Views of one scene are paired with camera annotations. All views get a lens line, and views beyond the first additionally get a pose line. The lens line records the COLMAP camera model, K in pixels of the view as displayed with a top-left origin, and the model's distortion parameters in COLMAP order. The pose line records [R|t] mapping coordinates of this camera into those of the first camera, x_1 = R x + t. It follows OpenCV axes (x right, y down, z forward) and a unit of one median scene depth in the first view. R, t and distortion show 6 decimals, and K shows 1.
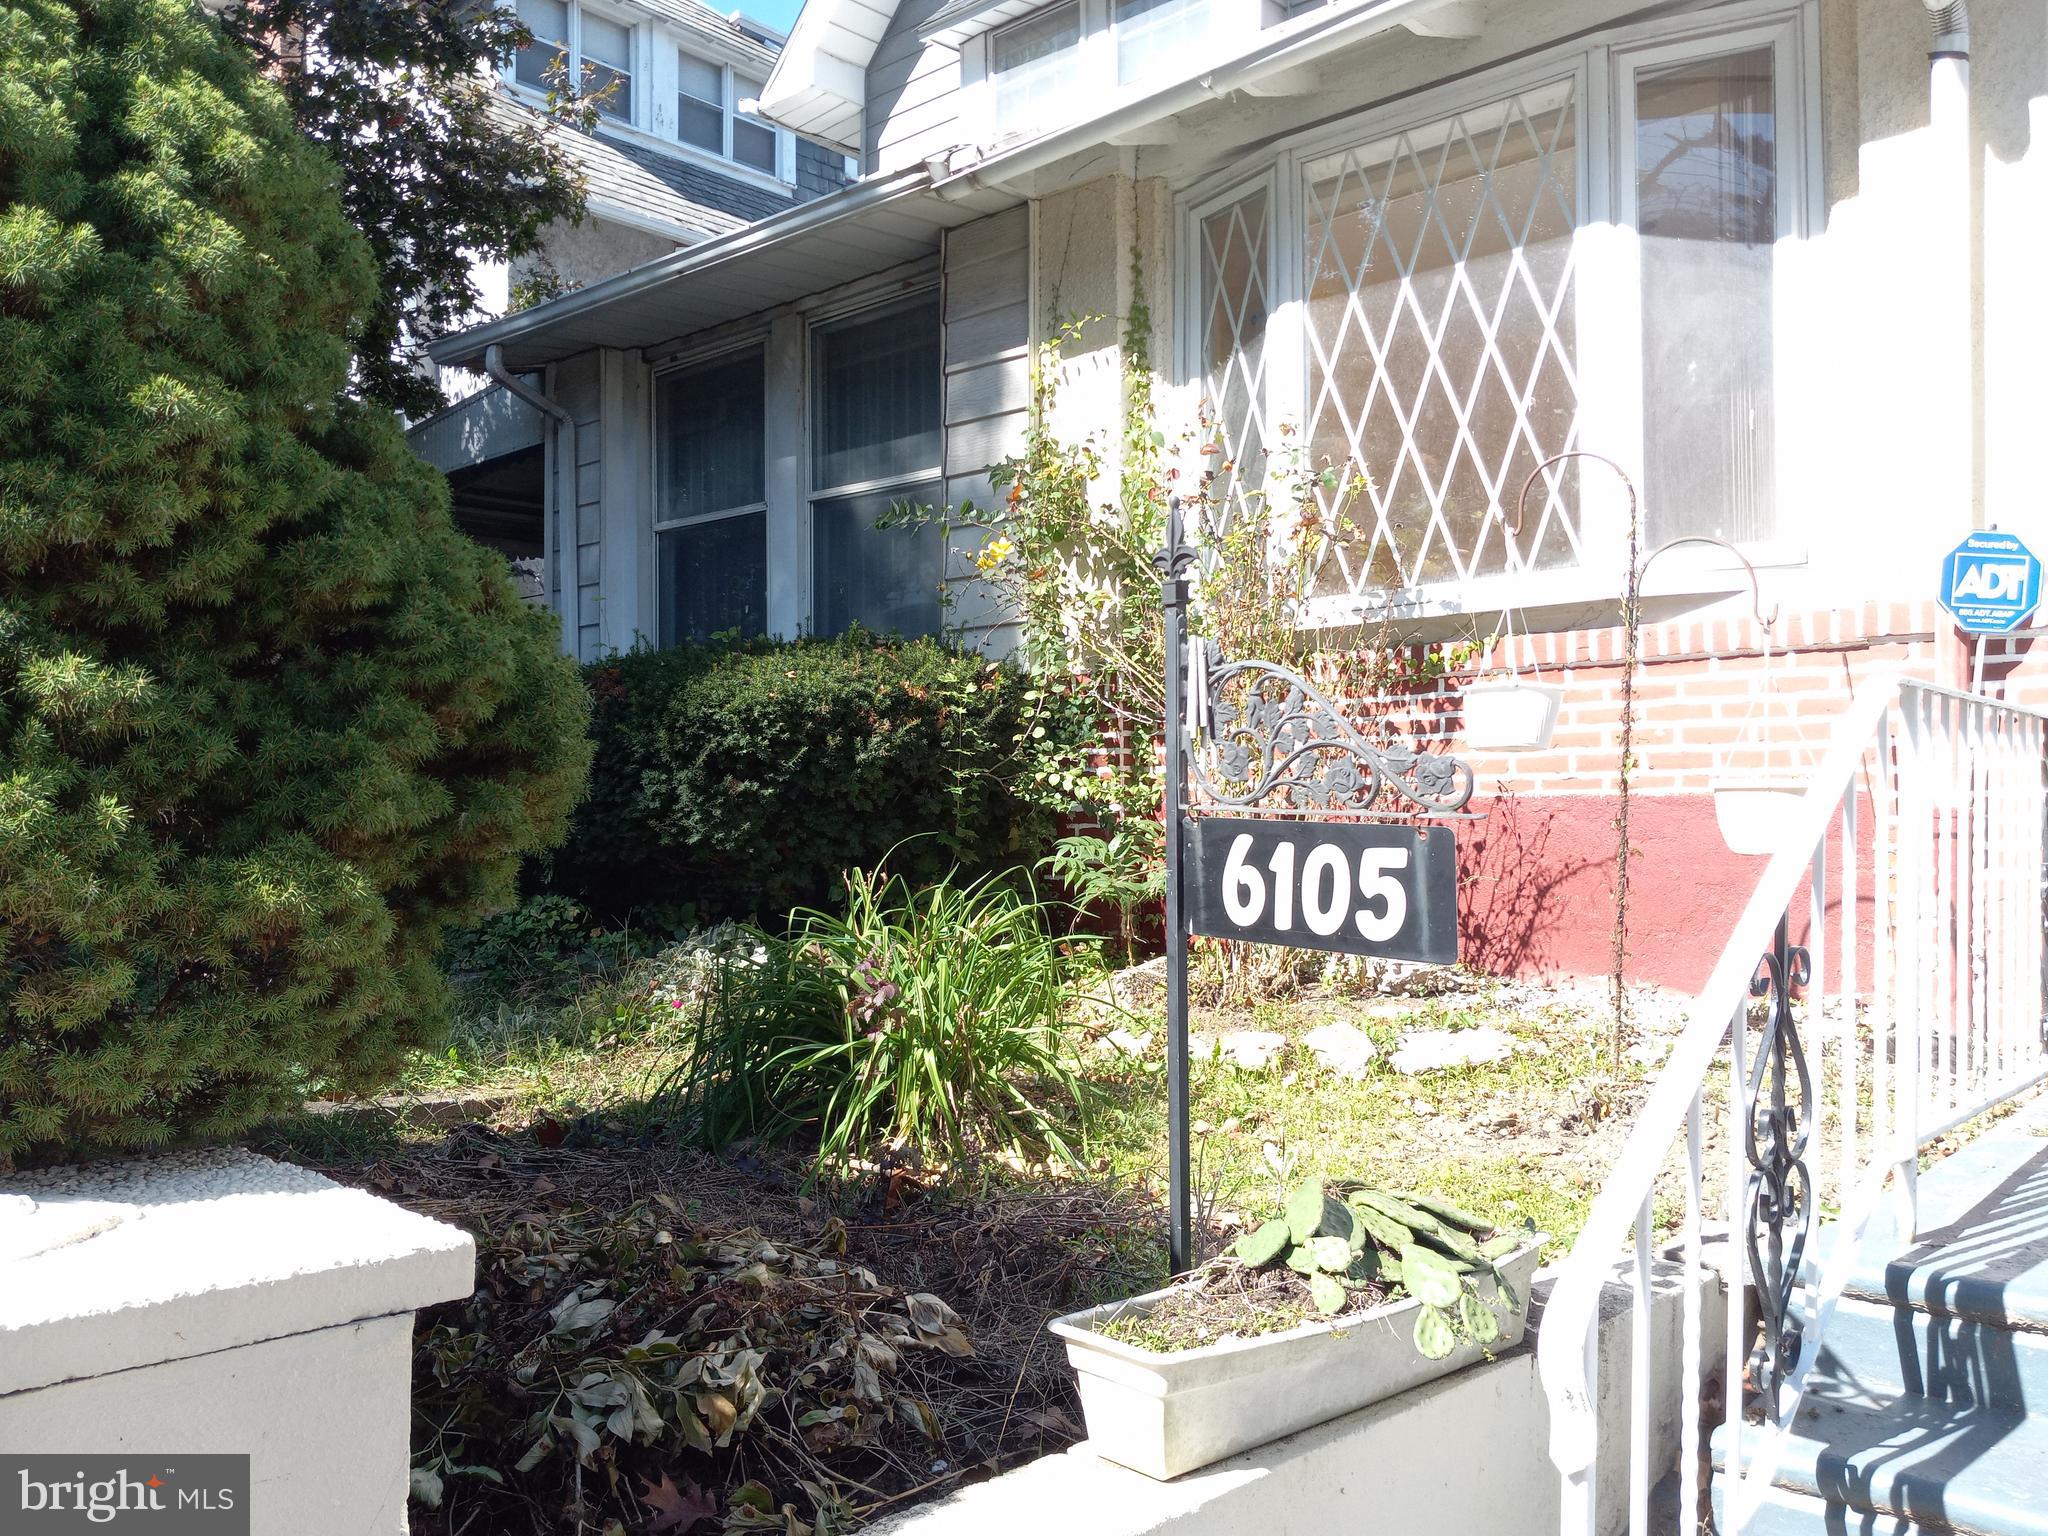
lens RADIAL K [[1626.1, 0, 1012.1], [0, 1626.1, 758.3], [0, 0, 1]] dist [0.055227, -0.088858]
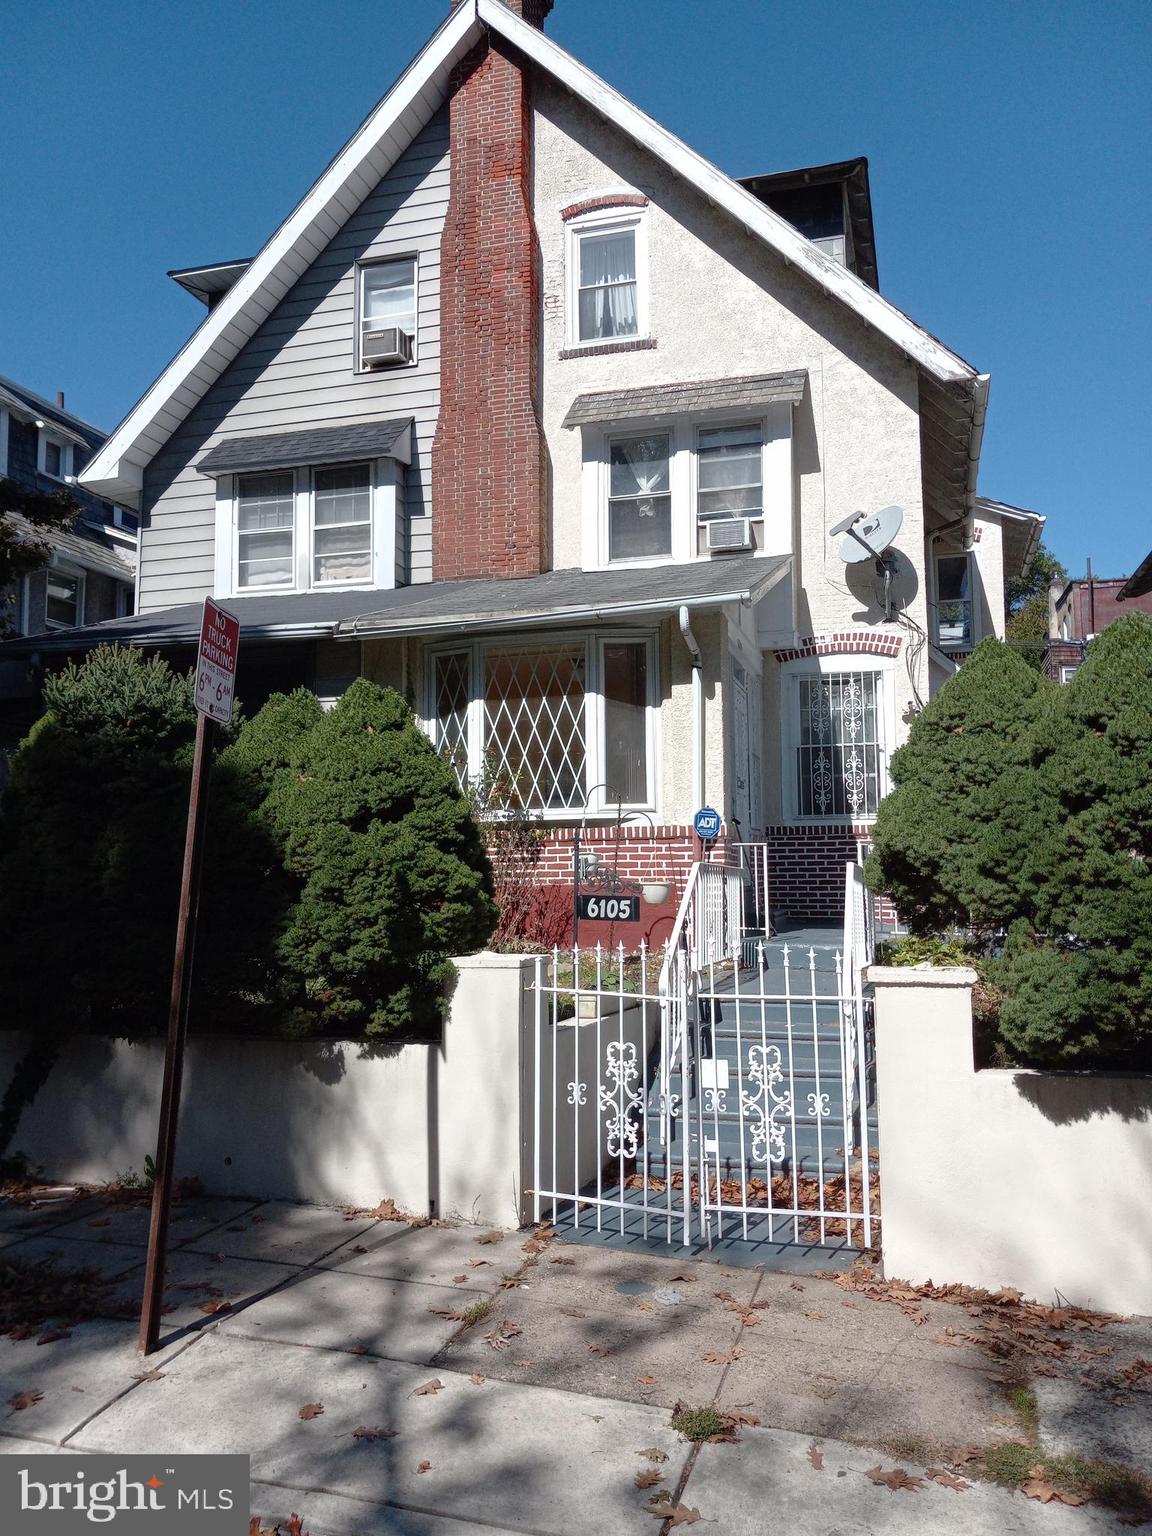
lens RADIAL K [[1219.6, 0, 566.4], [0, 1219.6, 771.1], [0, 0, 1]] dist [0.055227, -0.088858]
pose [[0.899382, 0.035859, 0.435691, -0.768657], [-0.008821, 0.997916, -0.063922, -0.050207], [-0.437075, 0.053647, 0.897824, -1.144557]]
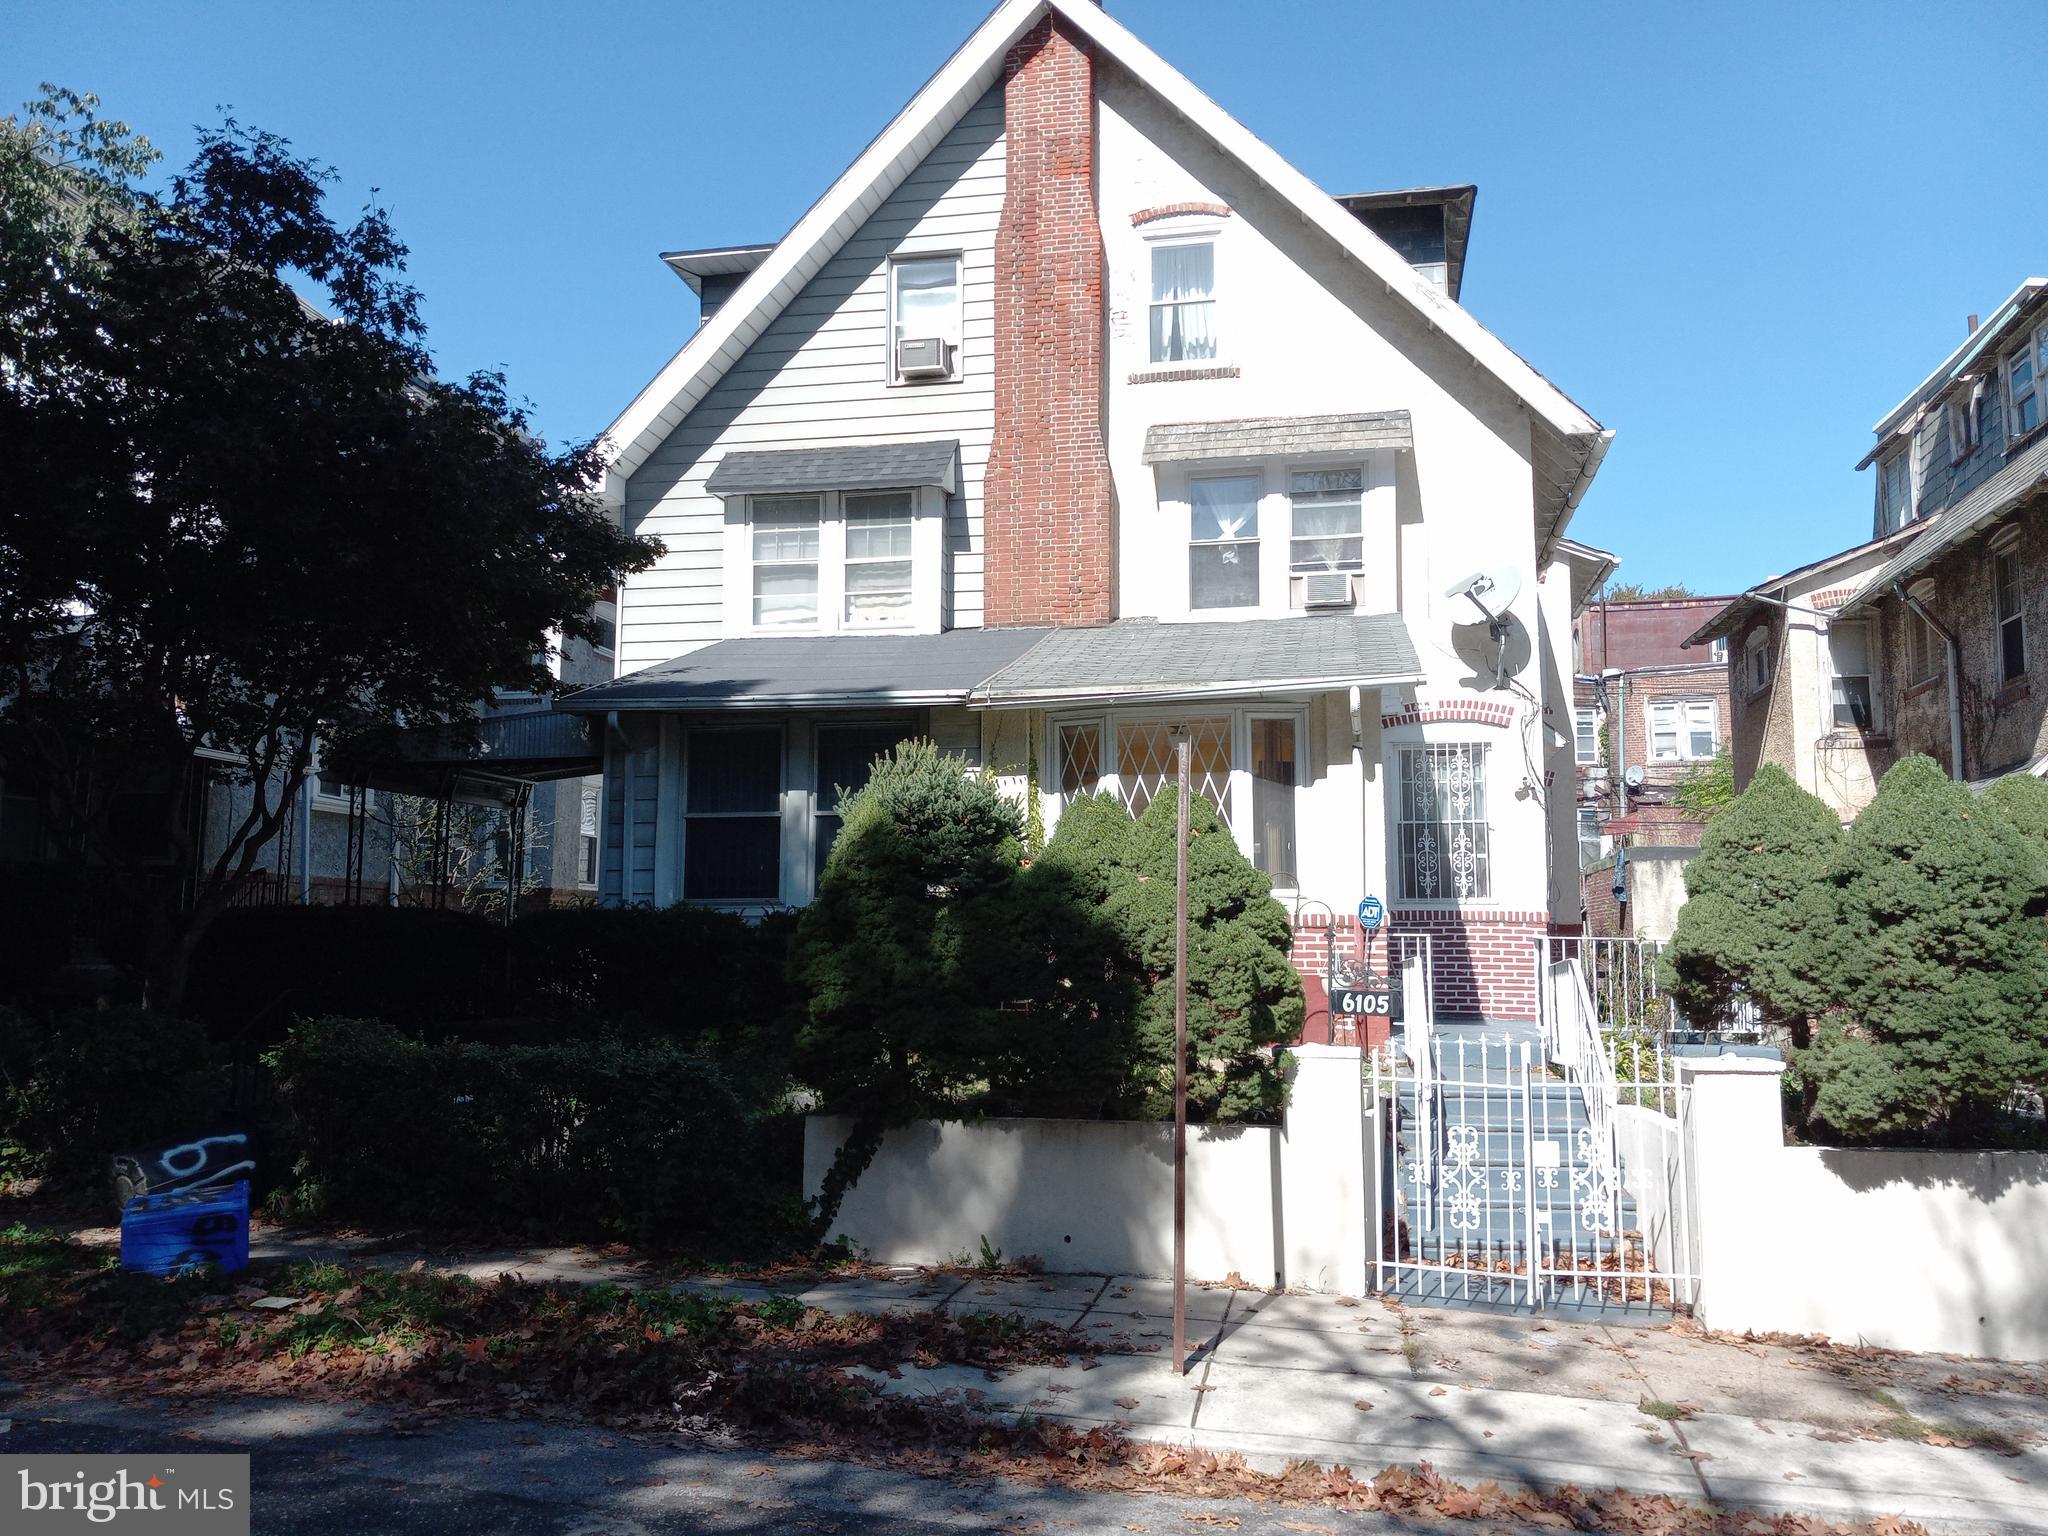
lens RADIAL K [[1626.1, 0, 1009.7], [0, 1626.1, 778.6], [0, 0, 1]] dist [0.055227, -0.088858]
pose [[0.855857, 0.061550, 0.513537, -1.687200], [-0.020332, 0.996130, -0.085507, -0.079500], [-0.516812, 0.062740, 0.853797, -1.403048]]
